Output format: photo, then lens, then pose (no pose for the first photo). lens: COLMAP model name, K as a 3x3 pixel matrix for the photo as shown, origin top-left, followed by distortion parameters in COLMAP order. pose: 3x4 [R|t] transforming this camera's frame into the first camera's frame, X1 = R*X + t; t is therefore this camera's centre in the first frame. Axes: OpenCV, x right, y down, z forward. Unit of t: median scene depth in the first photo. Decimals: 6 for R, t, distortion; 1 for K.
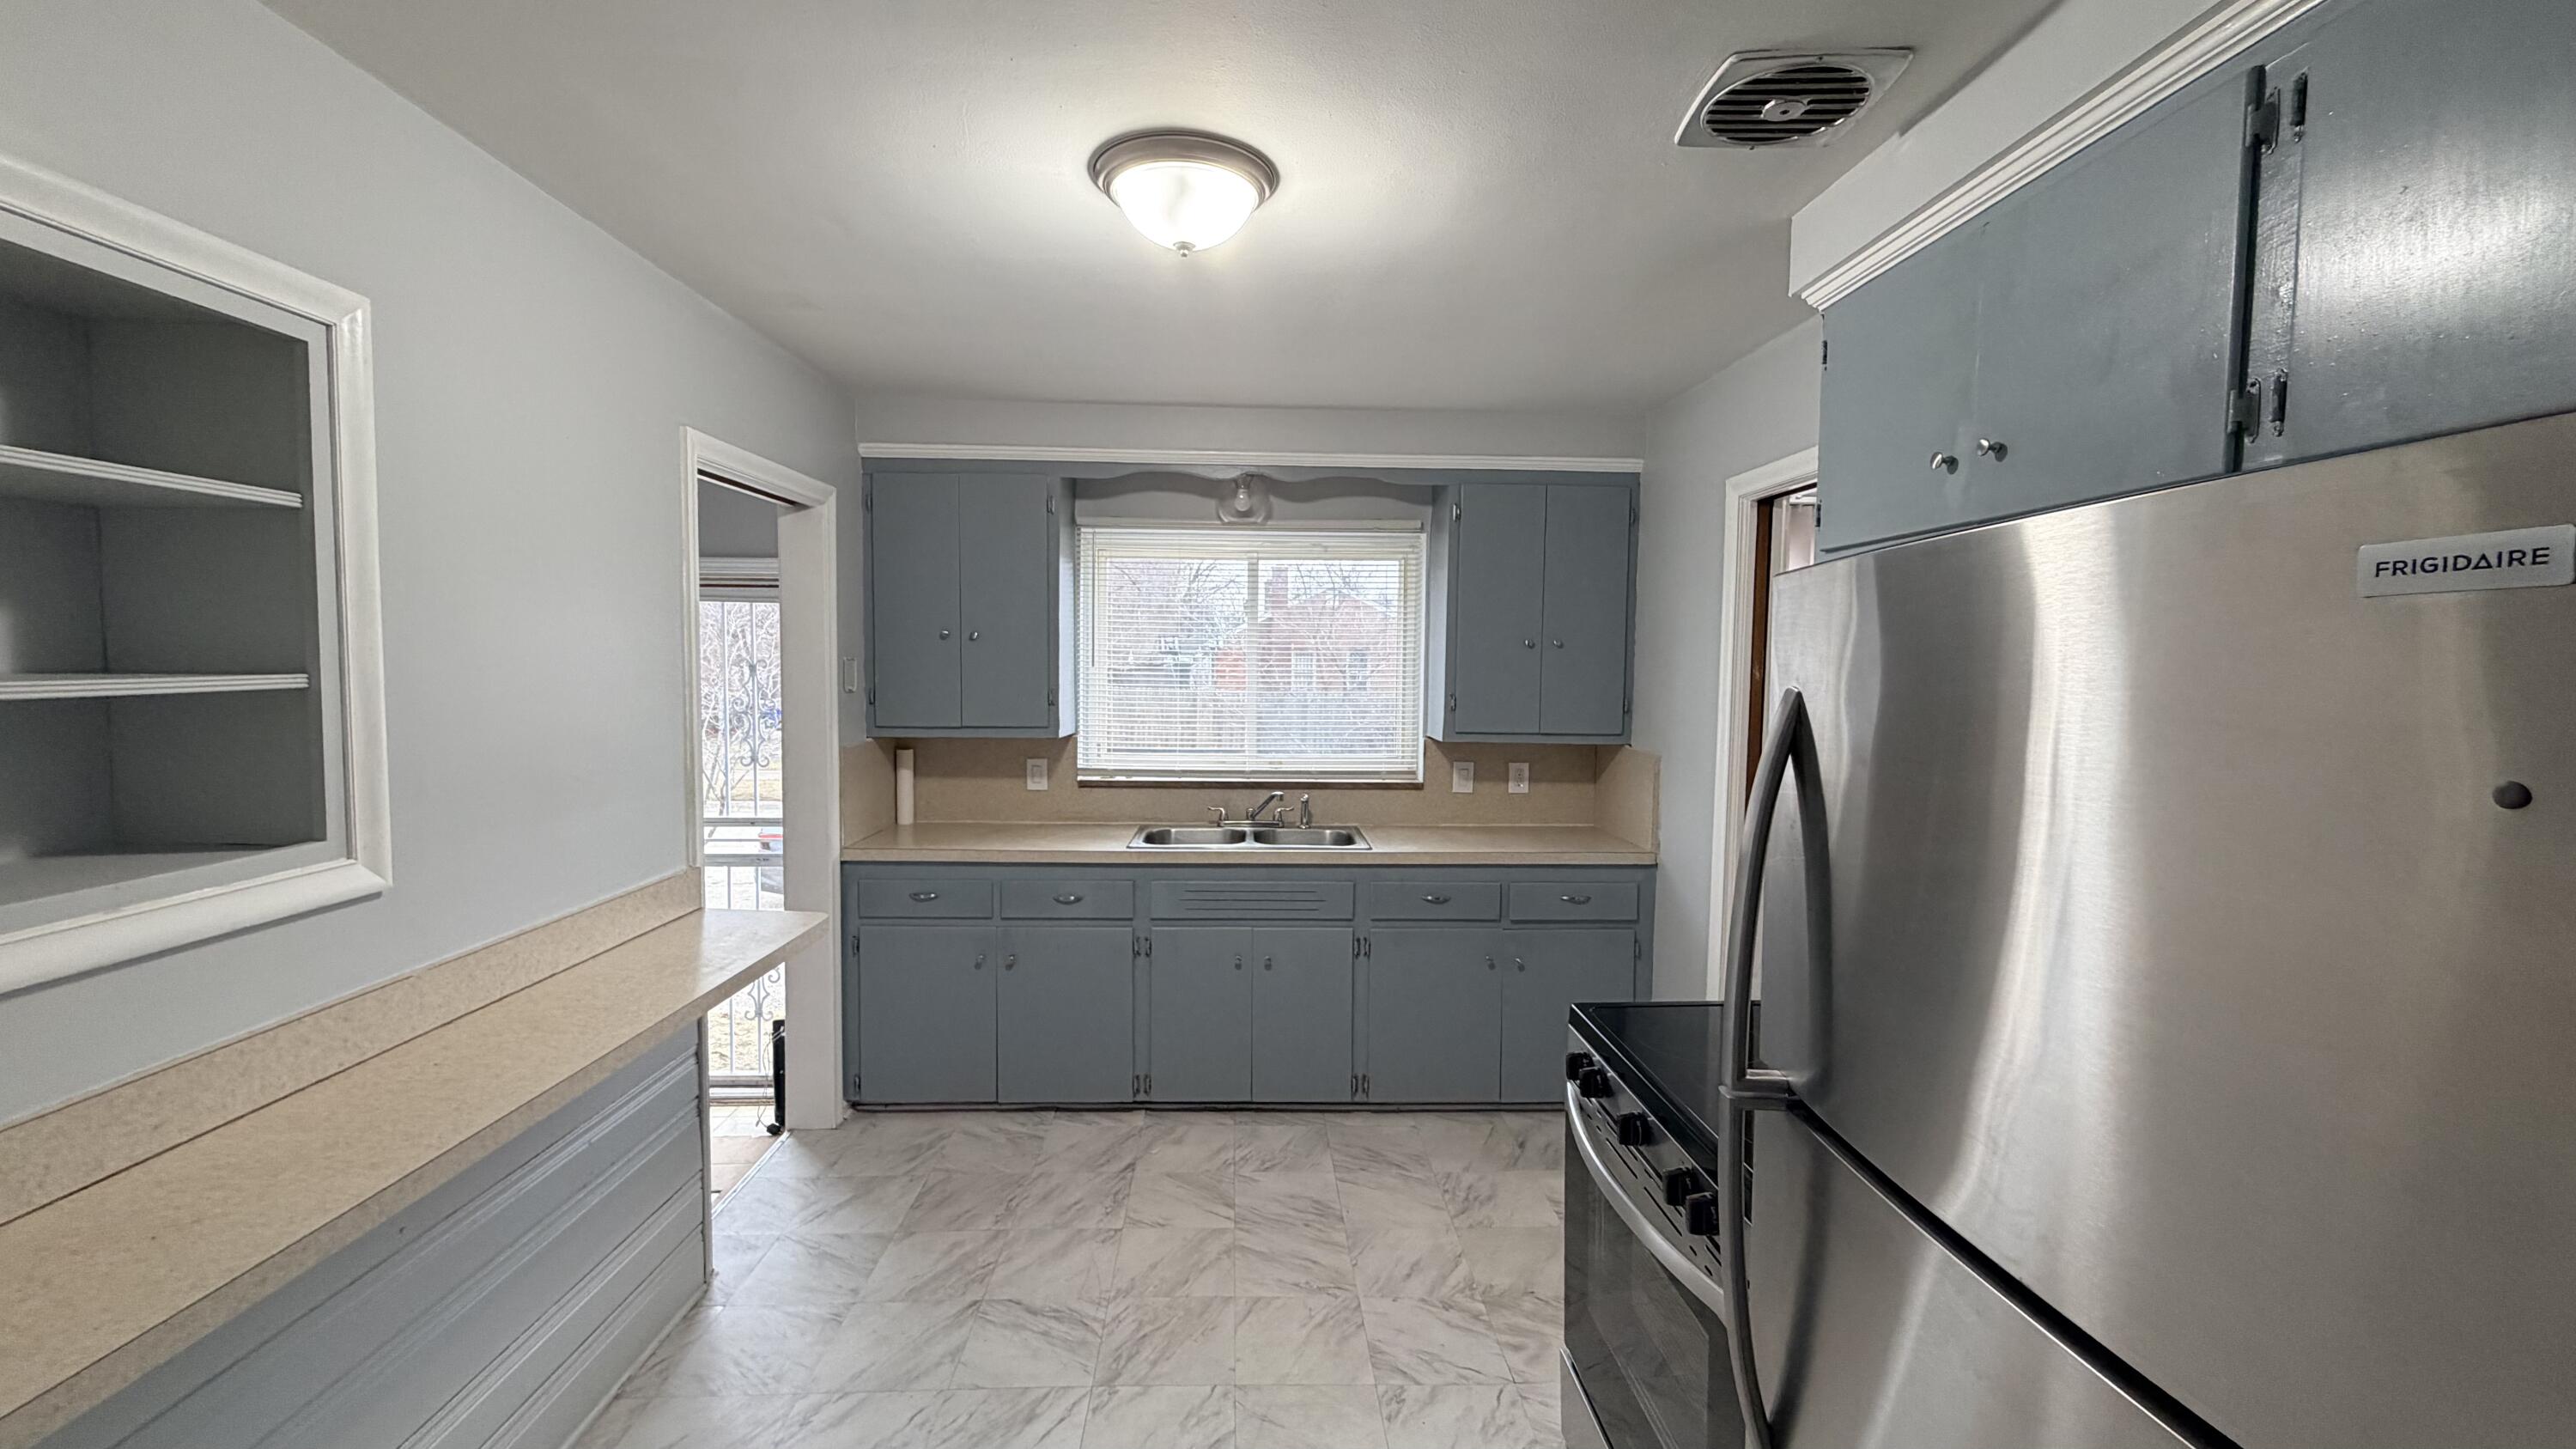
lens RADIAL K [[1029.8, 0, 1277.3], [0, 1029.8, 724.0], [0, 0, 1]] dist [-0.000343, -0.000978]
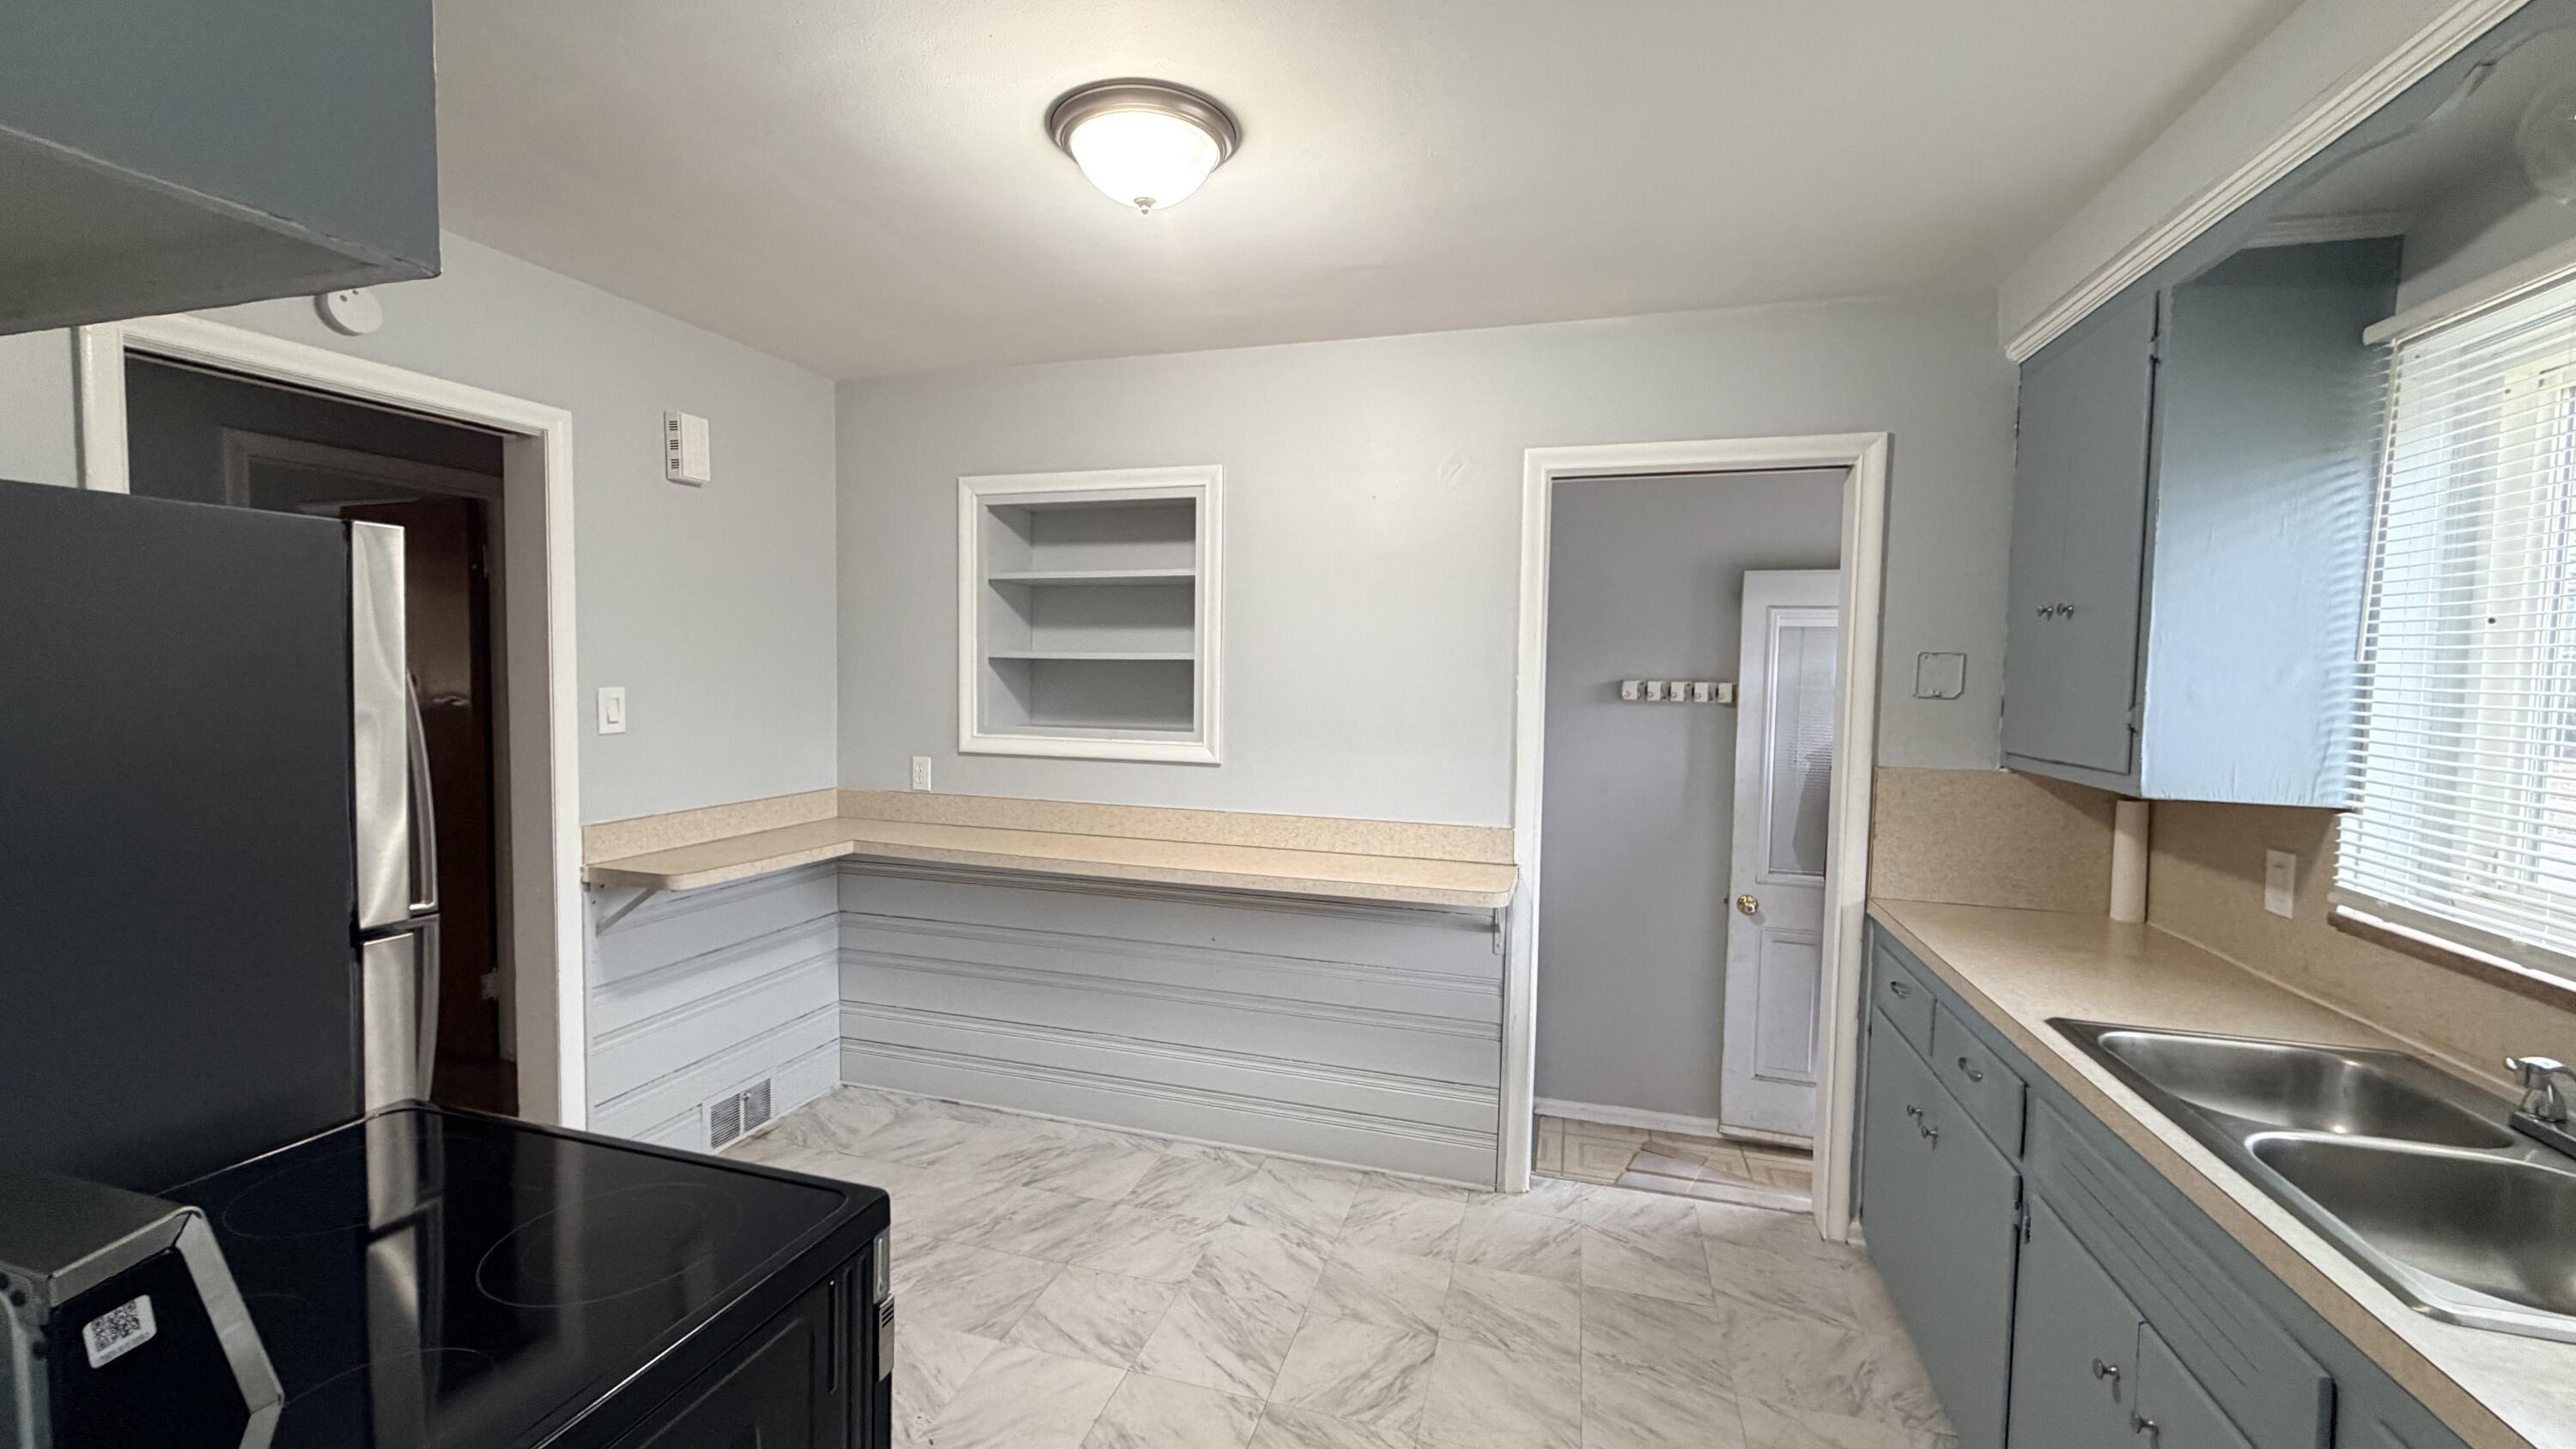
lens RADIAL K [[1029.8, 0, 1276.0], [0, 1029.8, 714.7], [0, 0, 1]] dist [-0.000343, -0.000978]
pose [[-0.327611, 0.033160, -0.944231, 0.546482], [-0.077738, 0.995049, 0.061917, -0.034477], [0.941609, 0.093687, -0.323411, 0.992955]]
